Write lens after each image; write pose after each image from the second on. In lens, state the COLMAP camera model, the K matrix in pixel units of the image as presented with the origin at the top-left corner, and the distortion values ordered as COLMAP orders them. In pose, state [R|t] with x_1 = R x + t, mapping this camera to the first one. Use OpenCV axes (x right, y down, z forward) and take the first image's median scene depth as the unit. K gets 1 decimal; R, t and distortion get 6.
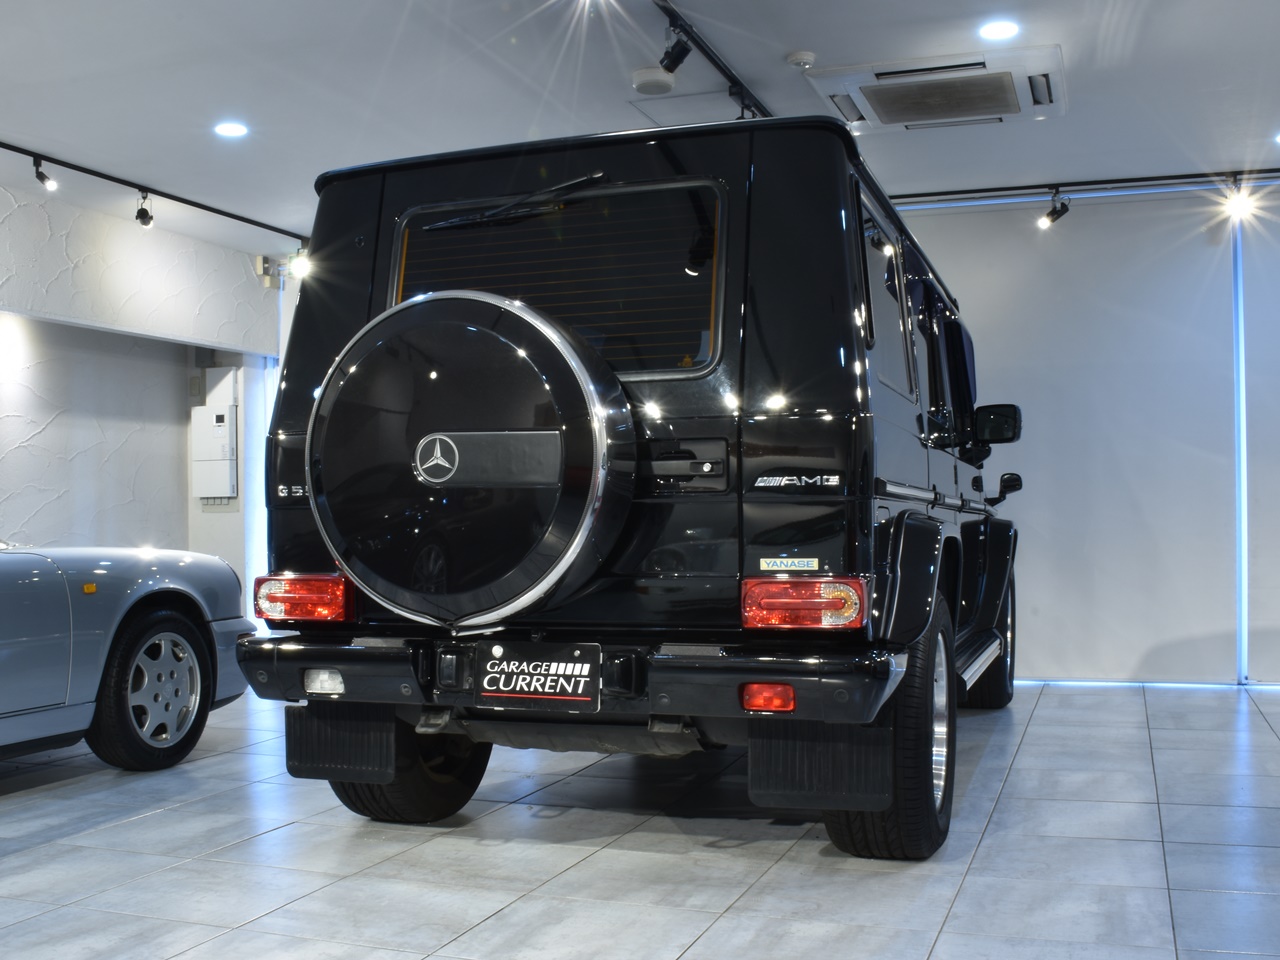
lens RADIAL K [[1358.1, 0, 608.9], [0, 1358.1, 523.2], [0, 0, 1]] dist [-0.117676, 0.000402]
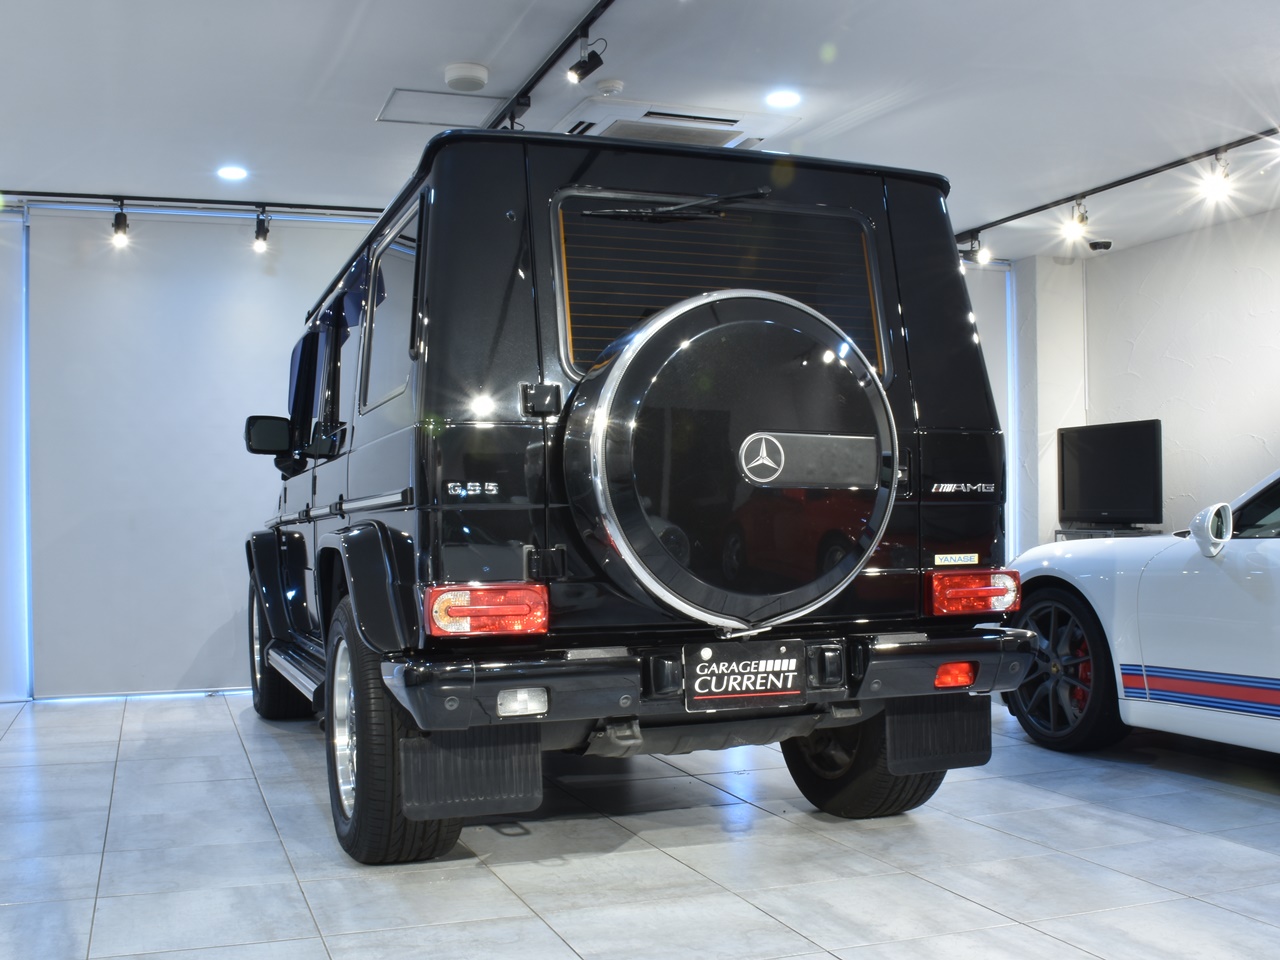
lens RADIAL K [[1358.1, 0, 608.9], [0, 1358.1, 523.2], [0, 0, 1]] dist [-0.117676, 0.000402]
pose [[0.767200, 0.000976, 0.641407, -0.783740], [0.005772, 0.999948, -0.008425, 0.006929], [-0.641382, 0.010166, 0.767154, 0.285883]]
